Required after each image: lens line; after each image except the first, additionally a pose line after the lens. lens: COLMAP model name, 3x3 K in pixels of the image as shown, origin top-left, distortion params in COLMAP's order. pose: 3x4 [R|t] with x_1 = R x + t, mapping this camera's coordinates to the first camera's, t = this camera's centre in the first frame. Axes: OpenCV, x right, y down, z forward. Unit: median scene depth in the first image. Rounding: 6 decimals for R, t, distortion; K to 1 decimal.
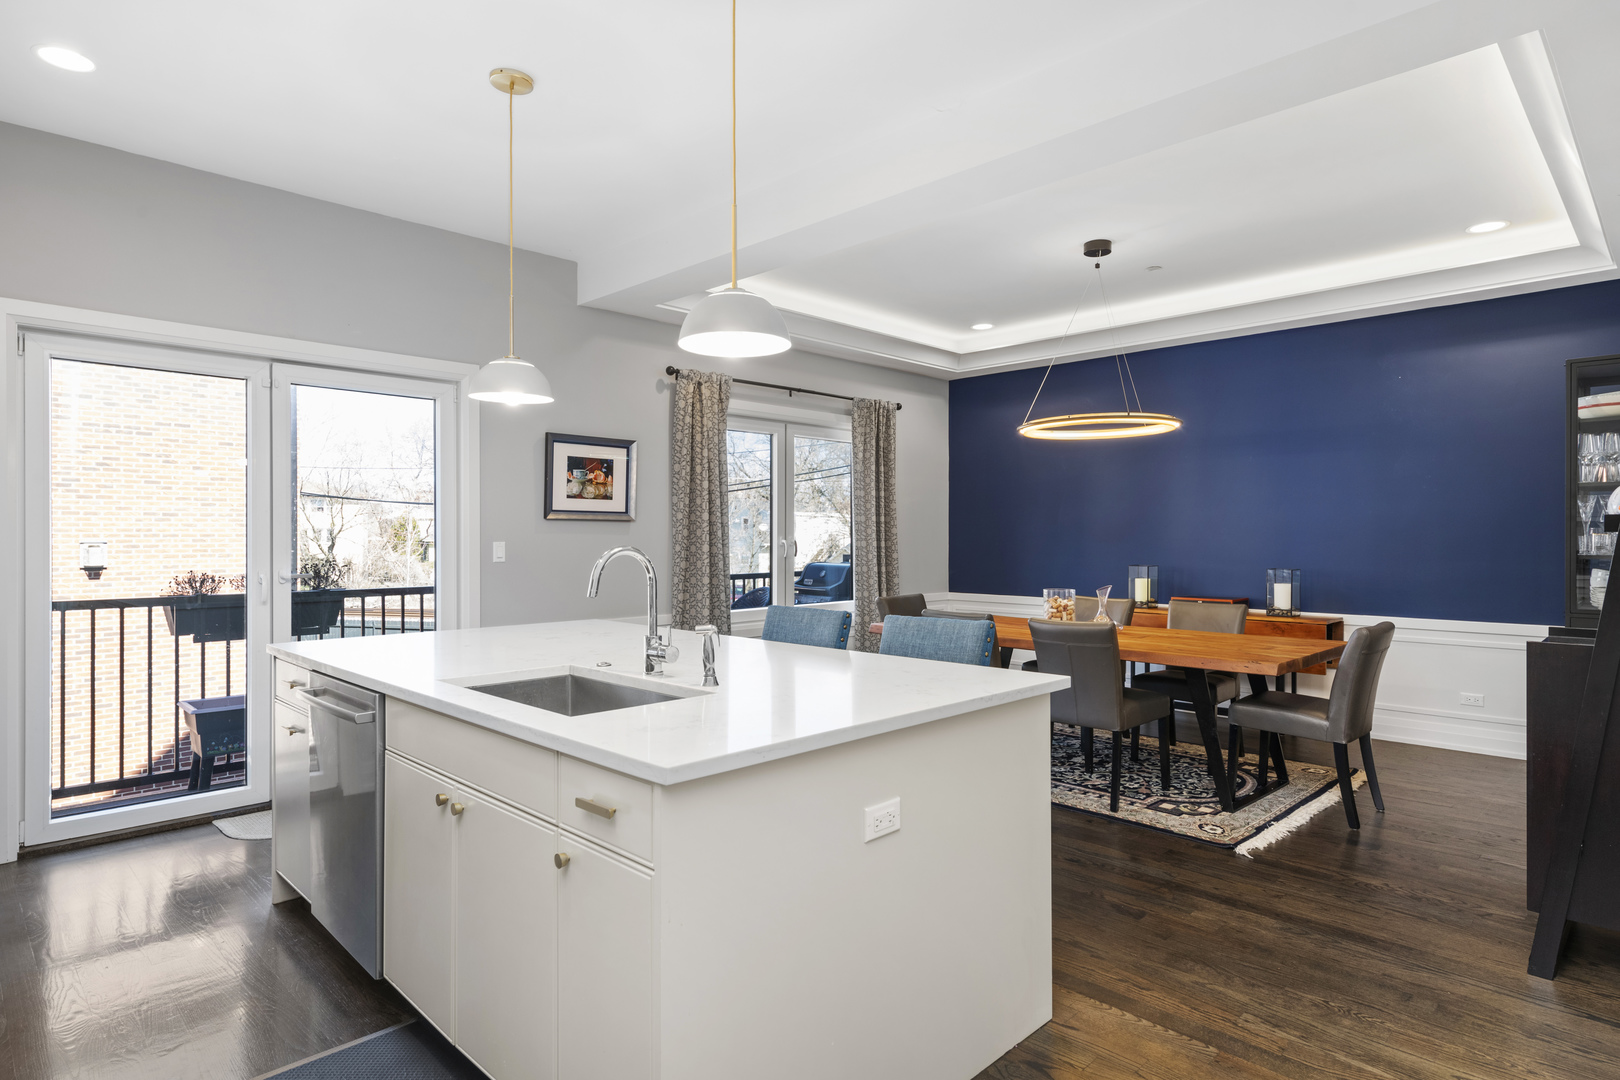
lens RADIAL K [[892.0, 0, 803.5], [0, 892.0, 538.3], [0, 0, 1]] dist [0.001252, 0.000714]
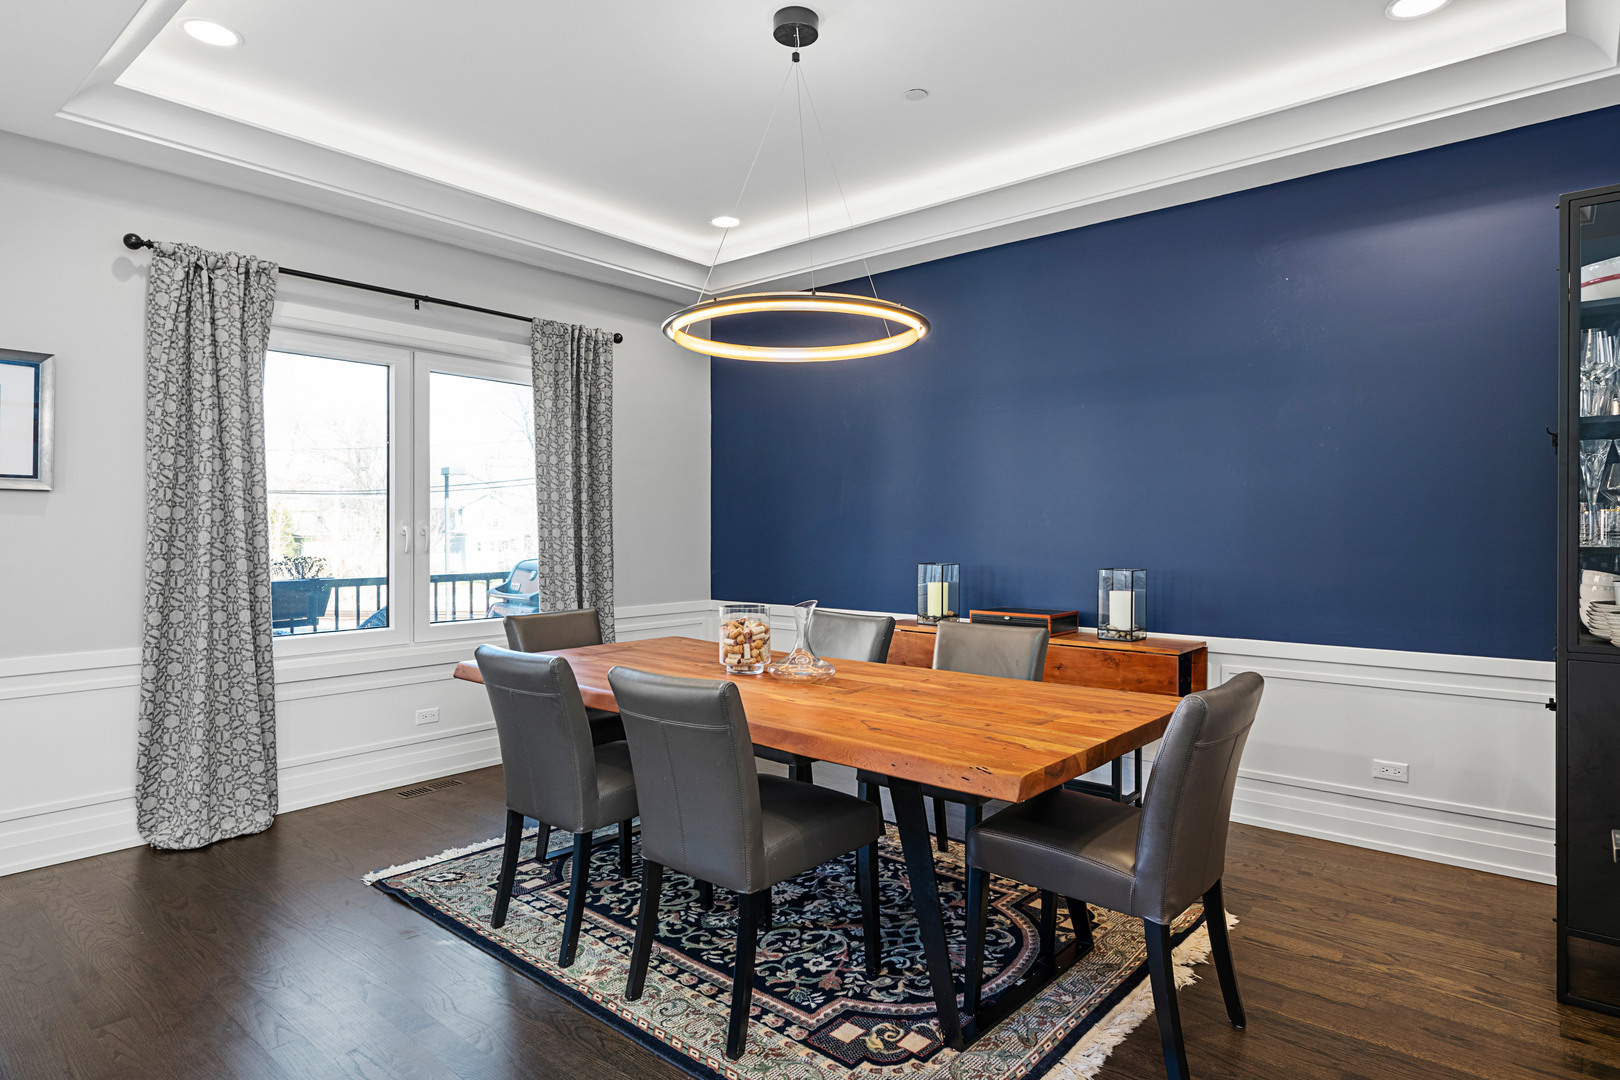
lens RADIAL K [[902.5, 0, 817.4], [0, 902.5, 530.7], [0, 0, 1]] dist [0.027186, -0.000463]
pose [[0.996108, -0.000580, 0.088141, 0.258244], [0.000768, 0.999998, -0.002093, 0.007556], [-0.088140, 0.002153, 0.996106, 0.356324]]
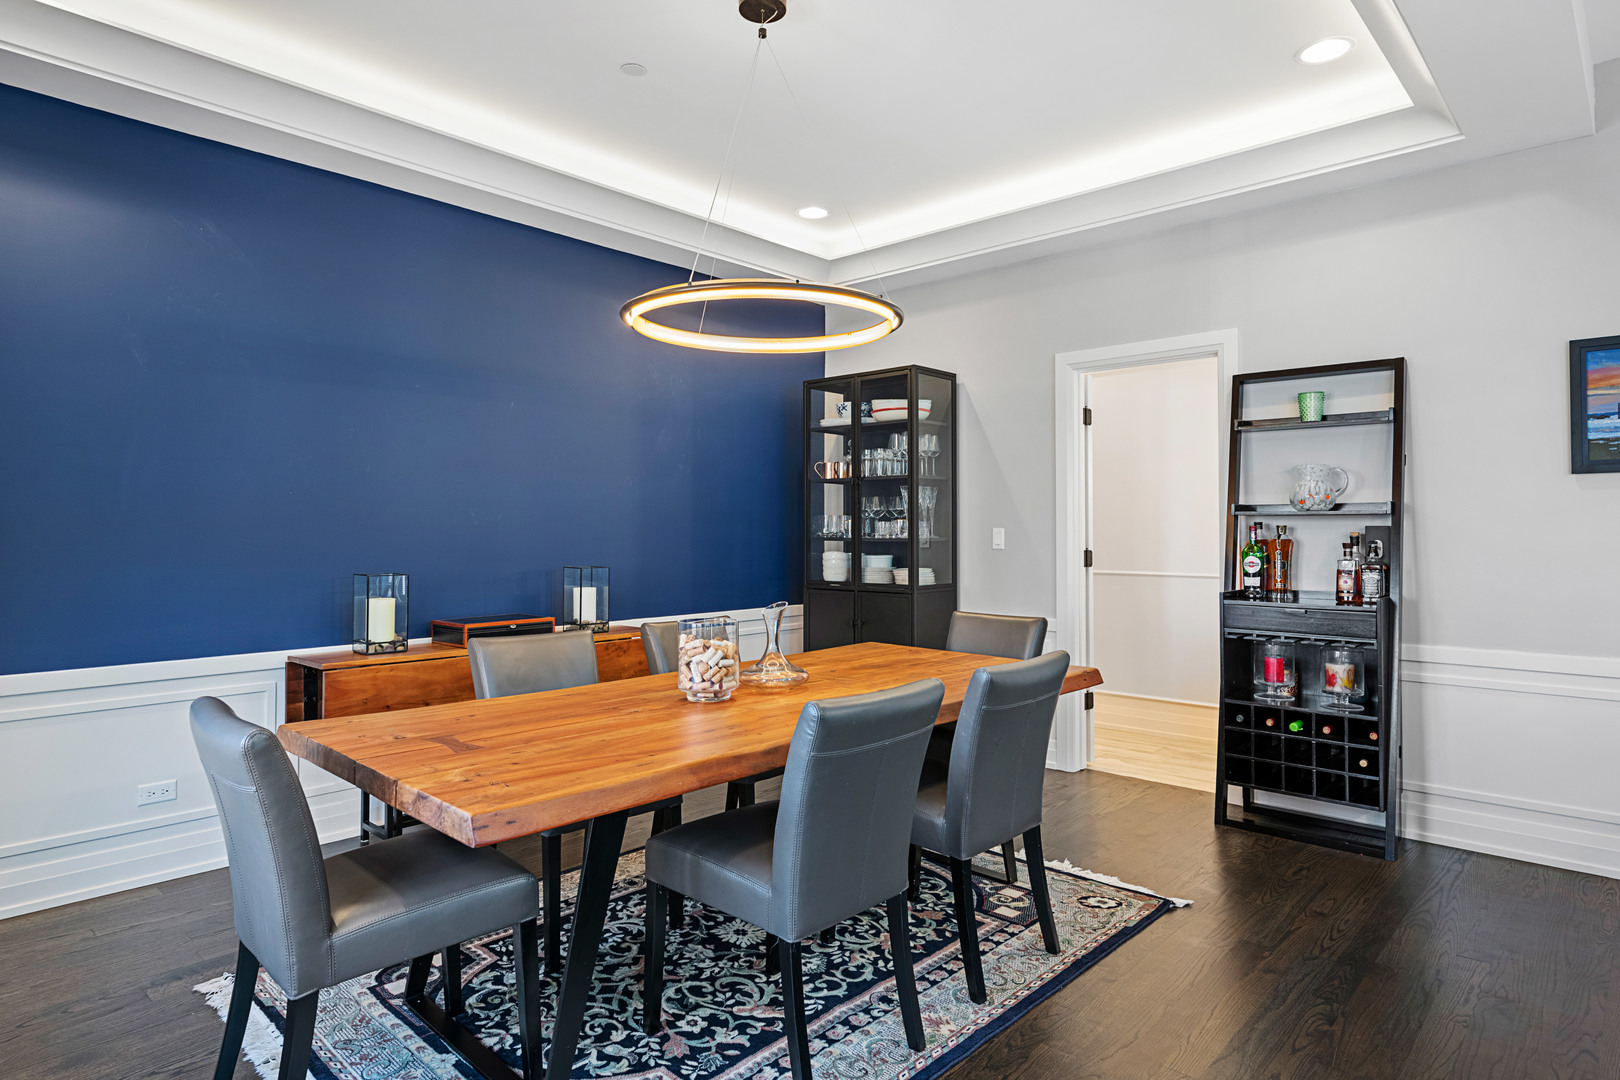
lens RADIAL K [[902.5, 0, 817.4], [0, 902.5, 530.7], [0, 0, 1]] dist [0.027186, -0.000463]
pose [[-0.043296, 0.002185, 0.999060, -0.207240], [0.005319, 0.999984, -0.001957, 0.008196], [-0.999048, 0.005229, -0.043307, 0.879959]]
